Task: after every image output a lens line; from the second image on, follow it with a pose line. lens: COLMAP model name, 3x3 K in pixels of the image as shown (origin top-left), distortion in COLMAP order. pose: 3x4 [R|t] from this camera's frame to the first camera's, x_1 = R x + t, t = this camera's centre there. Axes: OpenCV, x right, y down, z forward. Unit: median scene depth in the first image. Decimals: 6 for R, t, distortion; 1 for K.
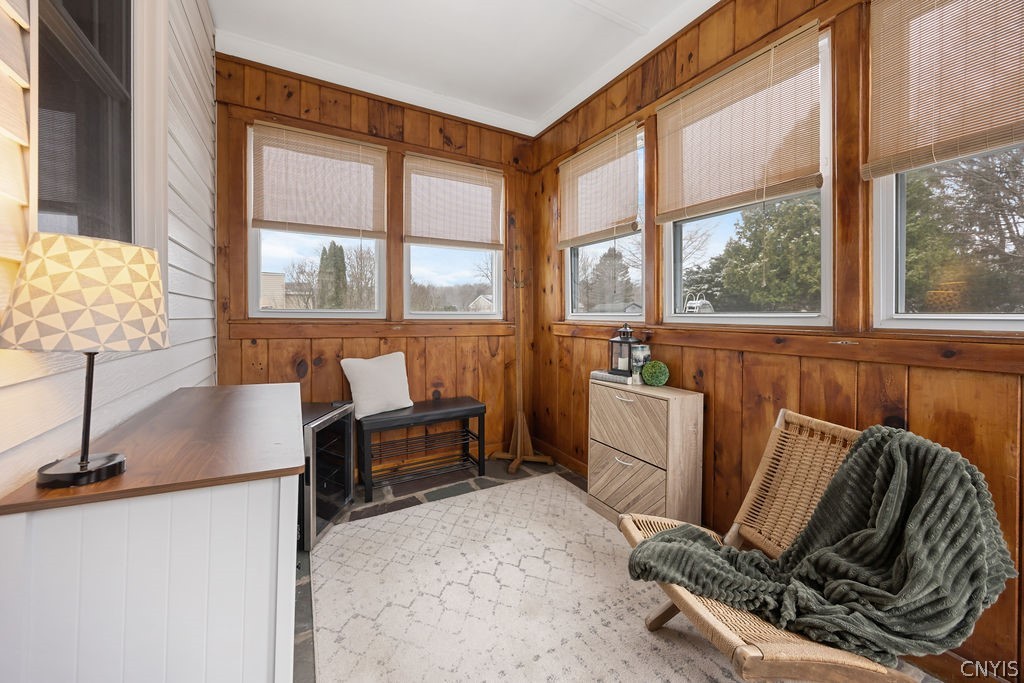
lens RADIAL K [[395.6, 0, 514.1], [0, 395.6, 325.1], [0, 0, 1]] dist [-0.002090, -0.000035]
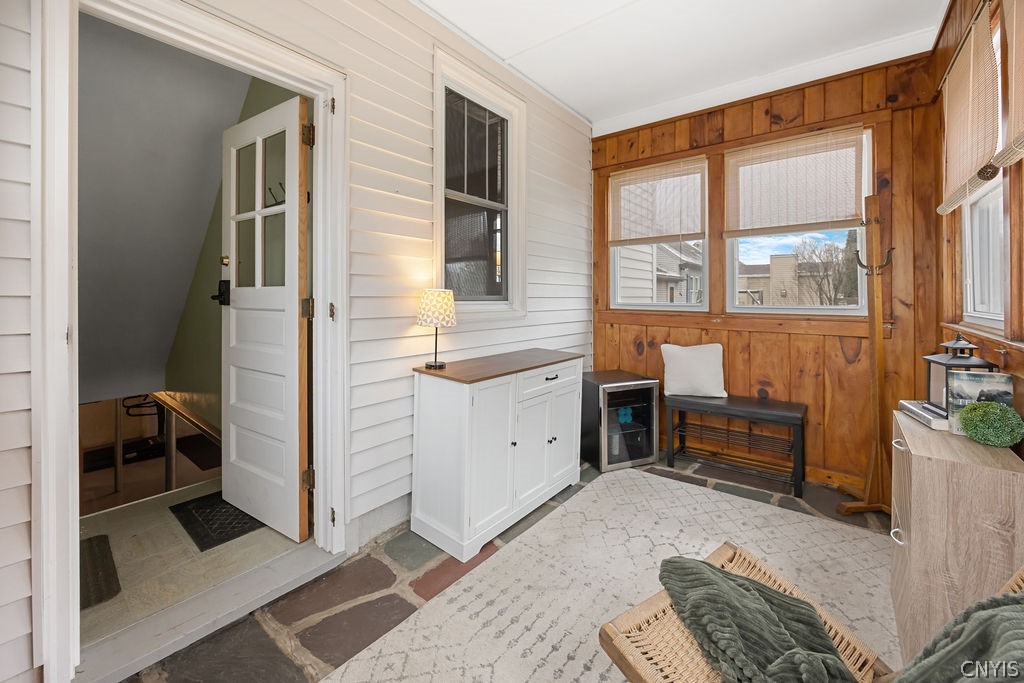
lens RADIAL K [[401.7, 0, 515.1], [0, 401.7, 308.2], [0, 0, 1]] dist [-0.001601, -0.000001]
pose [[0.382567, 0.023911, -0.923618, 0.498532], [-0.021038, 0.999631, 0.017164, -0.033913], [0.923688, 0.012865, 0.382929, 0.096016]]
